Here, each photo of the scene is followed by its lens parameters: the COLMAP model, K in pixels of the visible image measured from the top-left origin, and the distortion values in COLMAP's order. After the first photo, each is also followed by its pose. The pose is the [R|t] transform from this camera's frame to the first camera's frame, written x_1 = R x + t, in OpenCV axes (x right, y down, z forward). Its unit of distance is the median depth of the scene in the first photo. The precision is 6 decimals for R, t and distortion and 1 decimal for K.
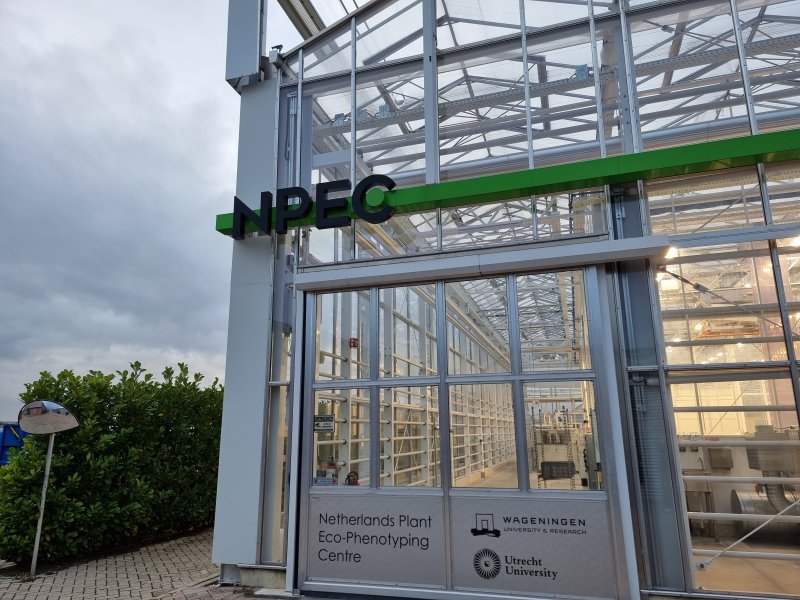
lens RADIAL K [[546.3, 0, 400.2], [0, 546.3, 315.6], [0, 0, 1]] dist [0.031393, 0.000223]
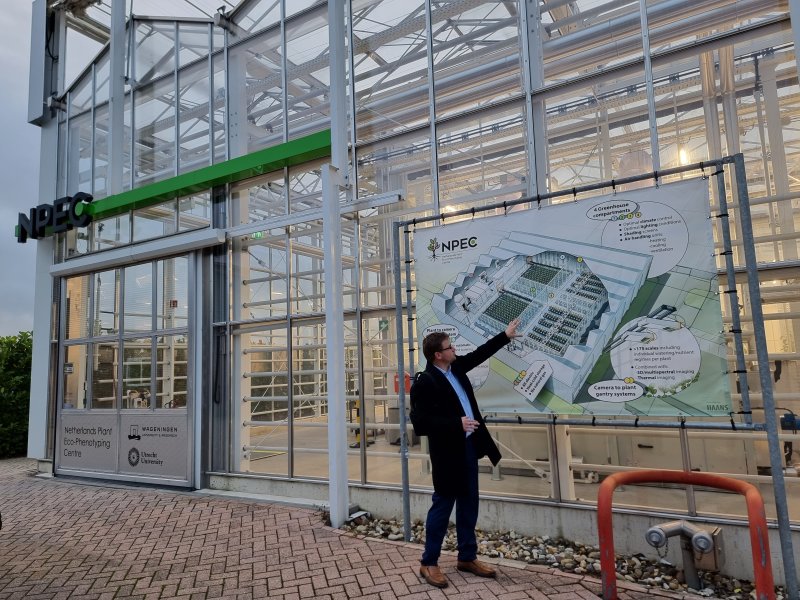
lens RADIAL K [[568.0, 0, 400.0], [0, 568.0, 300.0], [0, 0, 1]] dist [-0.004106, -0.002188]
pose [[0.976654, -0.054860, -0.207697, 1.129334], [0.077085, 0.991950, 0.100466, -0.072640], [0.200513, -0.114131, 0.973020, -0.300319]]
